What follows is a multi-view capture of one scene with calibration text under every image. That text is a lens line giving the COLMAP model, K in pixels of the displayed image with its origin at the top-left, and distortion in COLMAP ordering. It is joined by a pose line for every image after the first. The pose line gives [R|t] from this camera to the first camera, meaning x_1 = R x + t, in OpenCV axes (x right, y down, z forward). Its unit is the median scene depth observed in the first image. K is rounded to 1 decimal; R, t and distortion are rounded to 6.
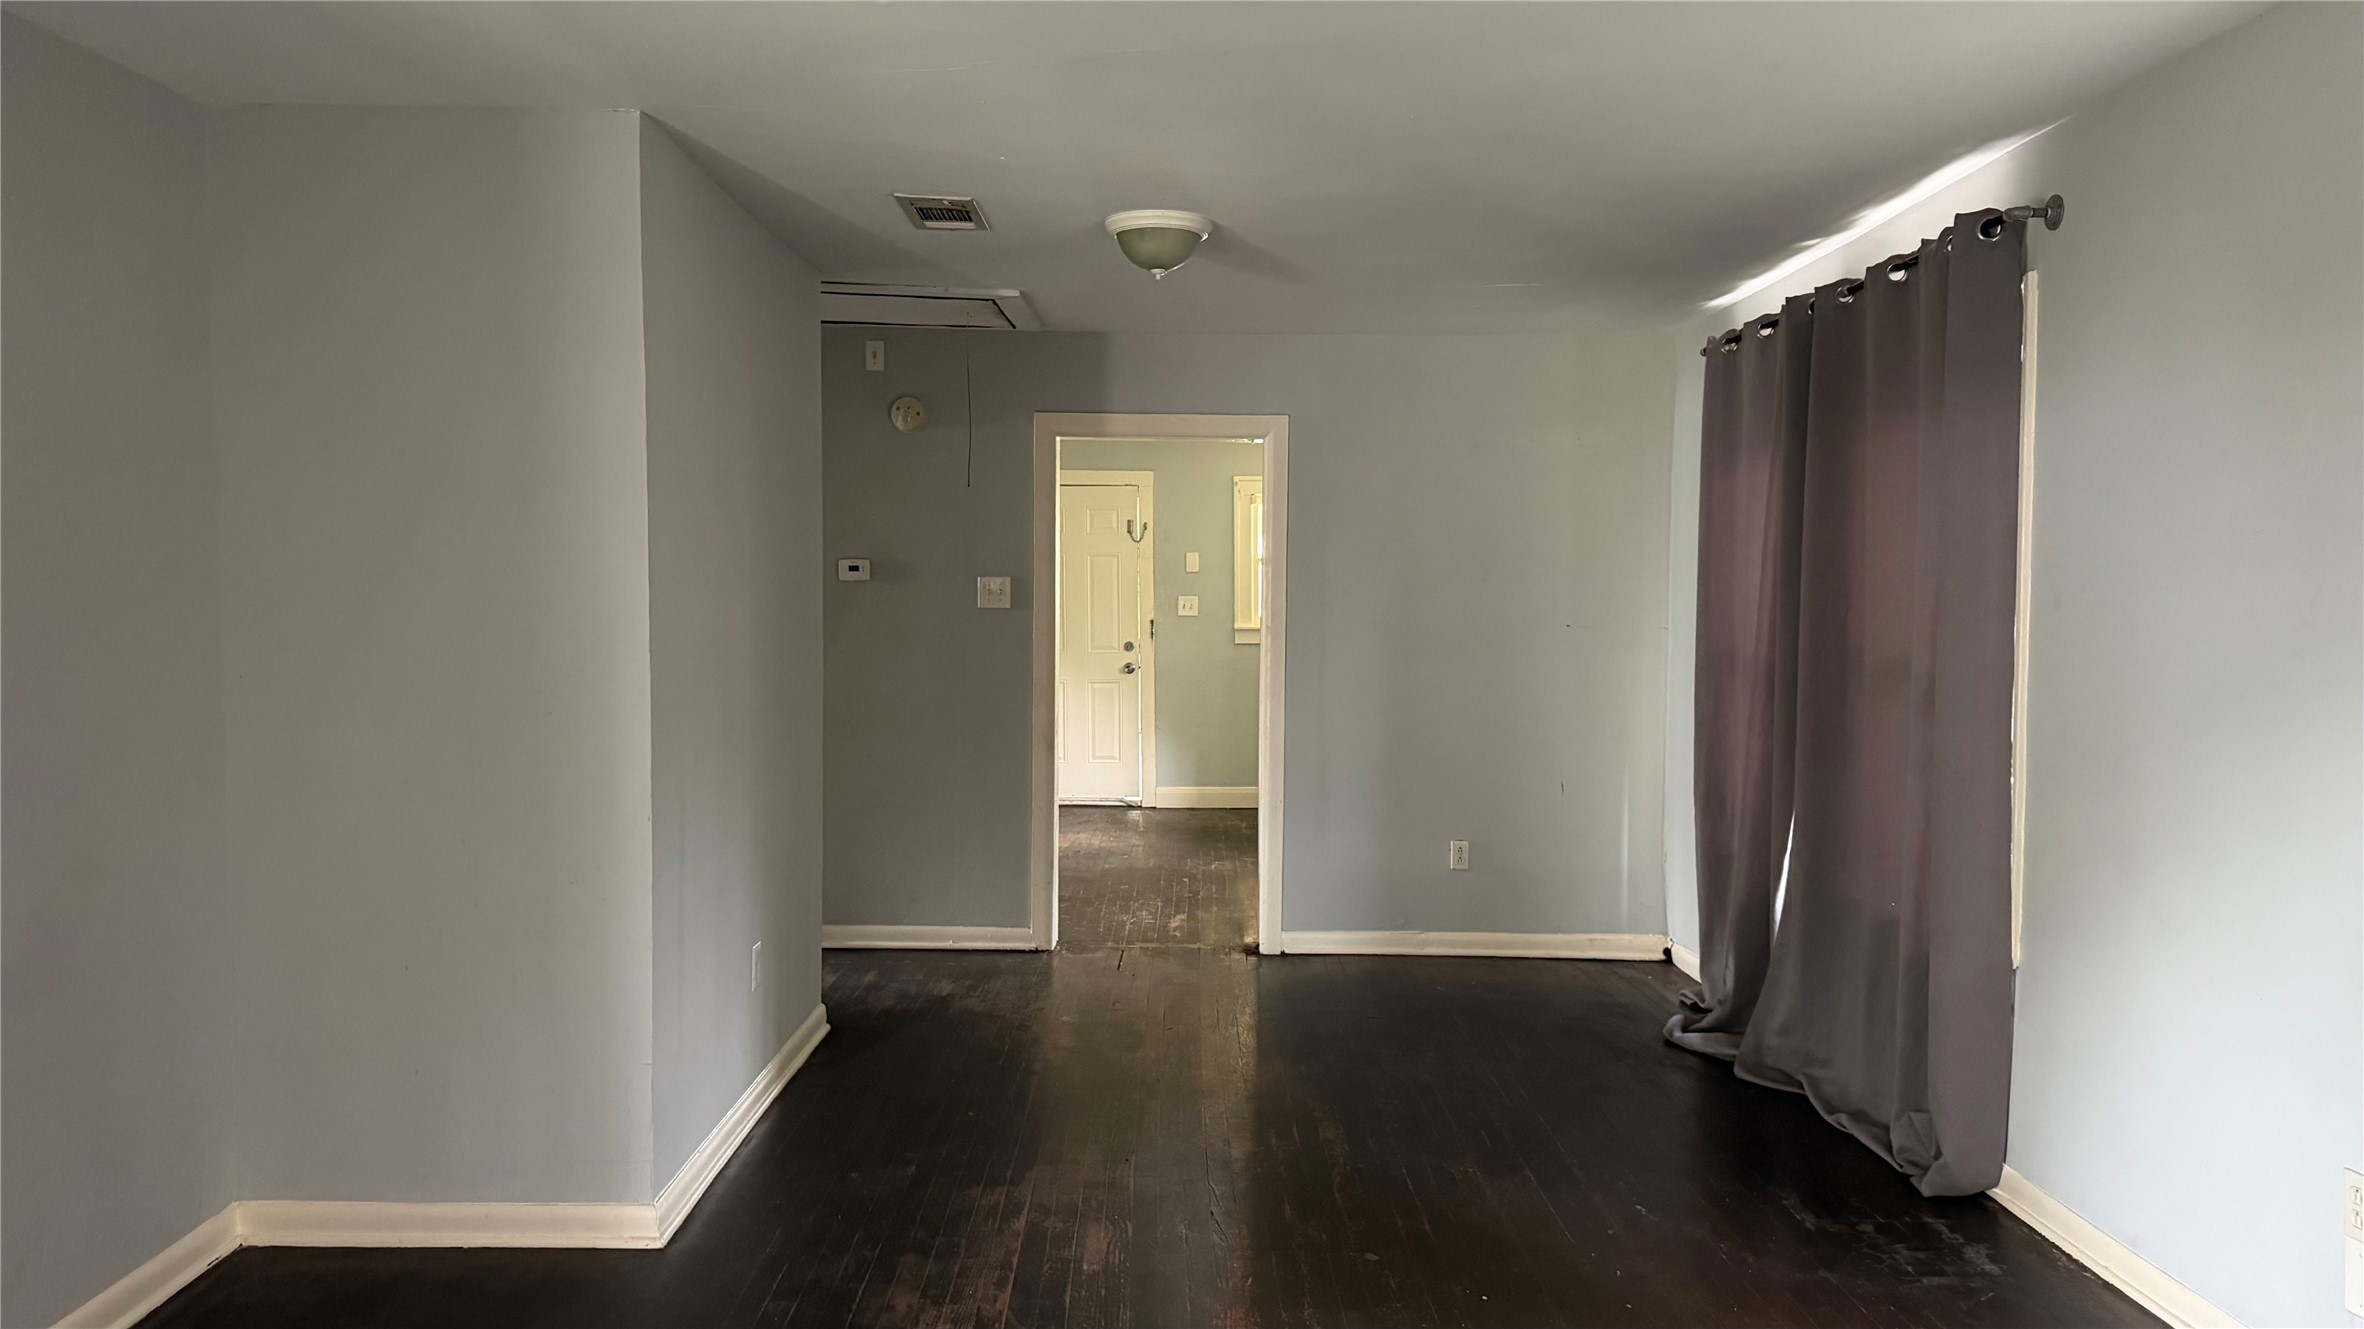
lens RADIAL K [[1654.7, 0, 1181.8], [0, 1654.7, 665.5], [0, 0, 1]] dist [0.000881, 0.000064]
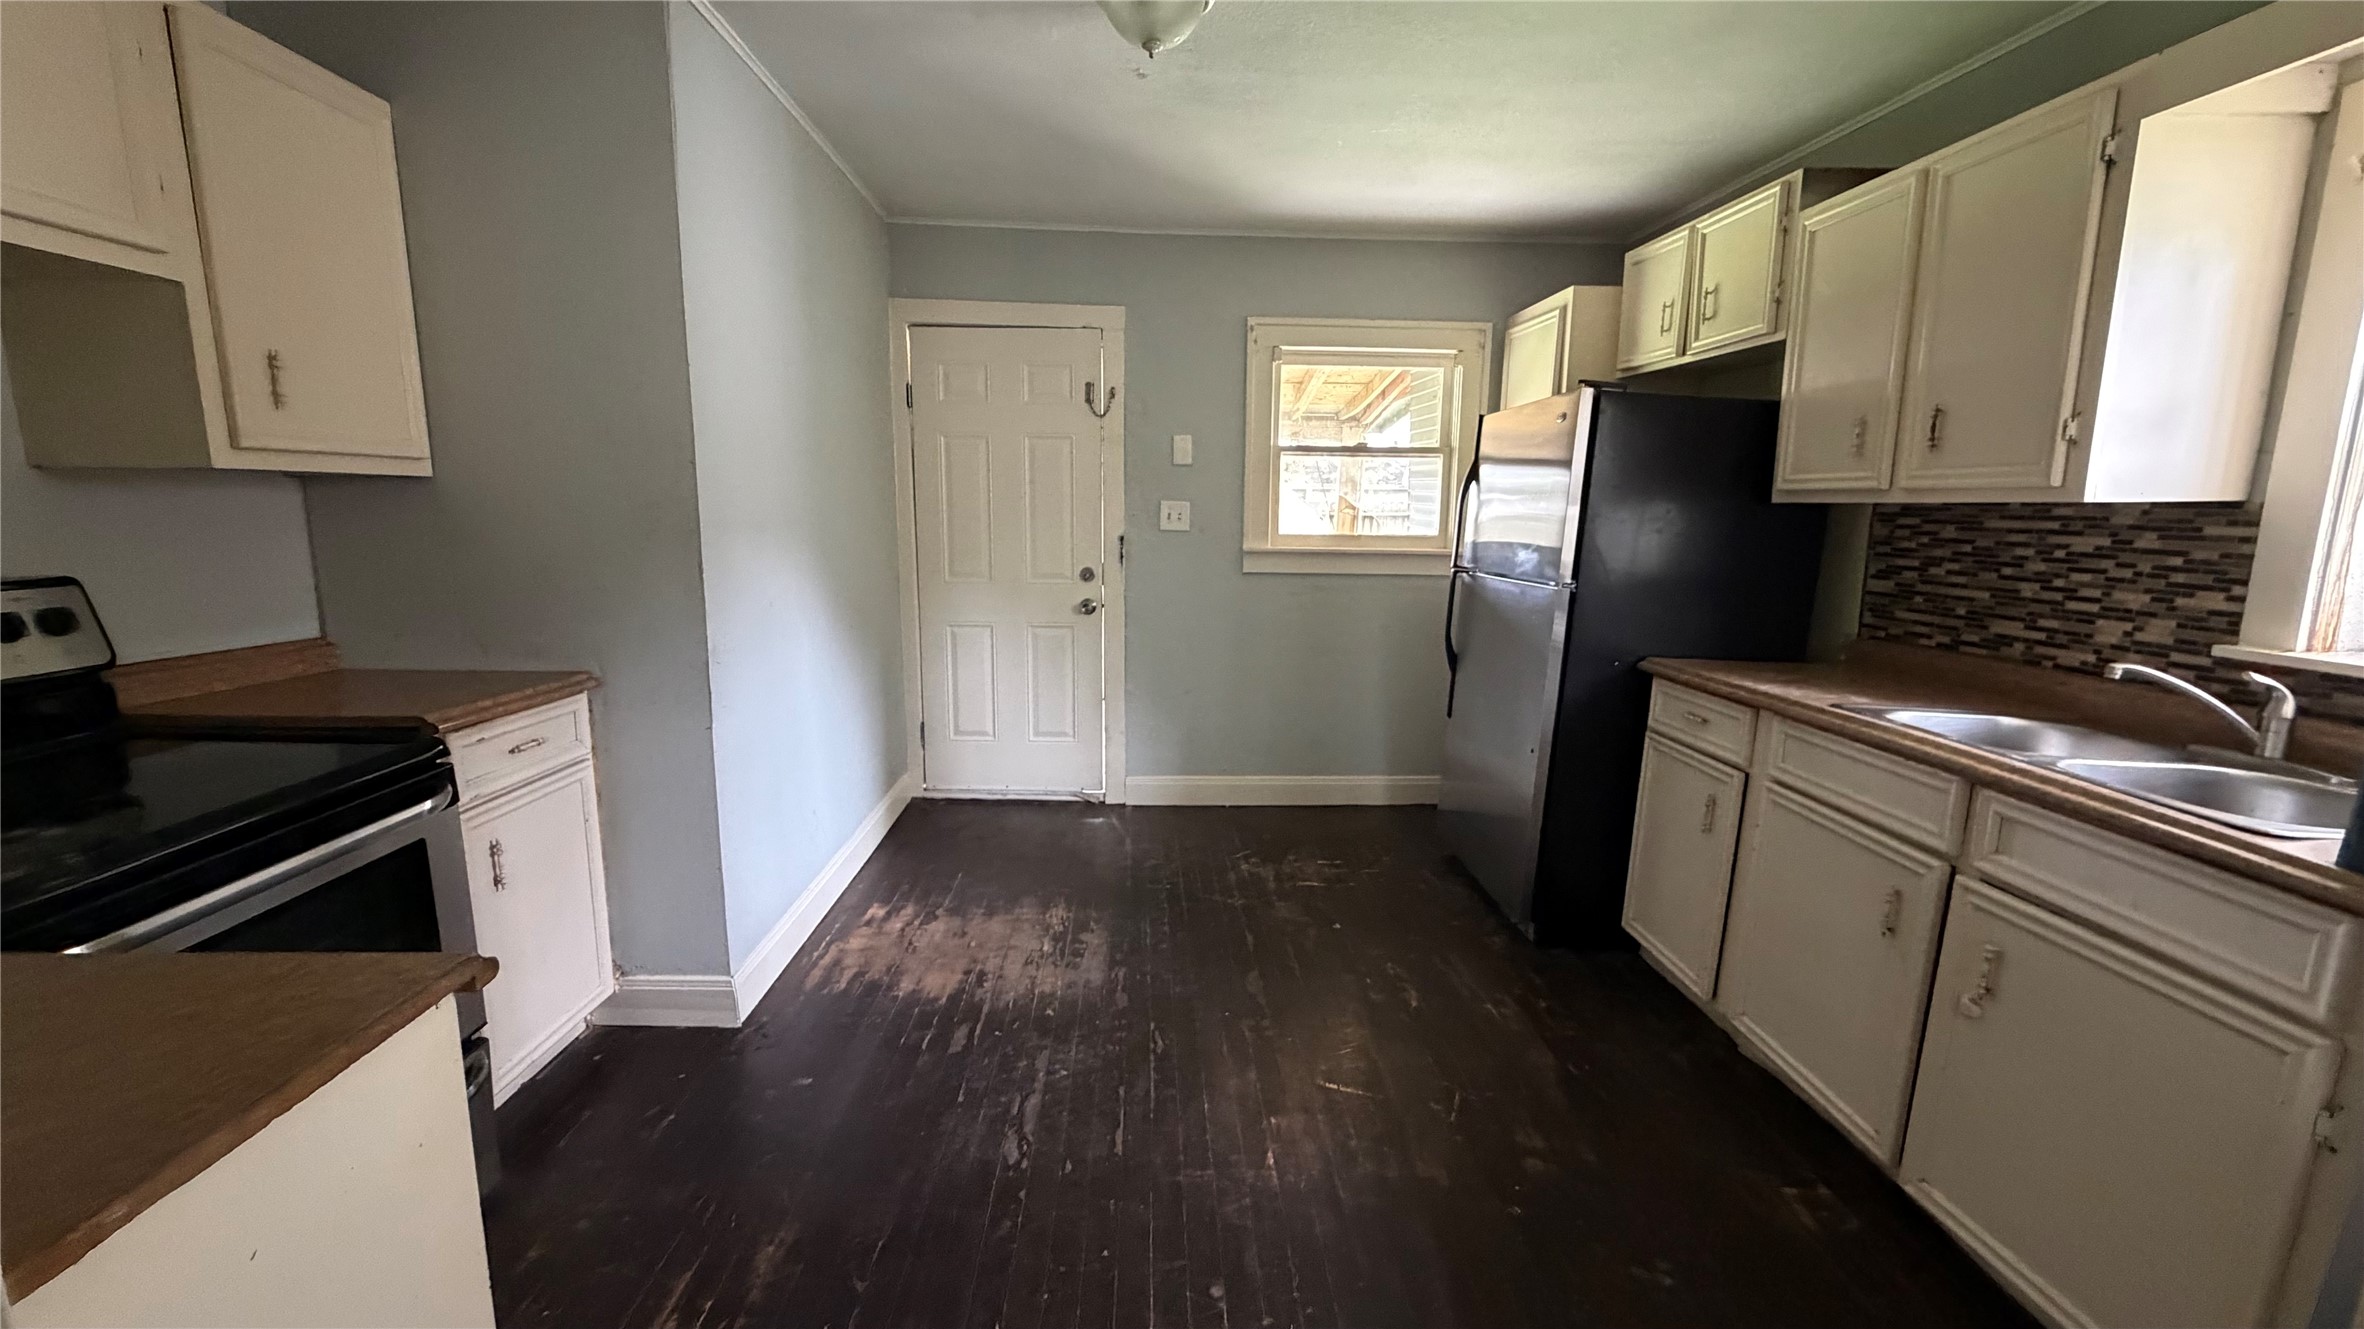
lens RADIAL K [[936.6, 0, 1179.2], [0, 936.6, 665.5], [0, 0, 1]] dist [-0.000817, -0.000013]
pose [[0.999123, 0.008315, 0.041036, -0.009808], [-0.012673, 0.994168, 0.107095, -0.016063], [-0.039907, -0.107521, 0.993402, 0.613525]]
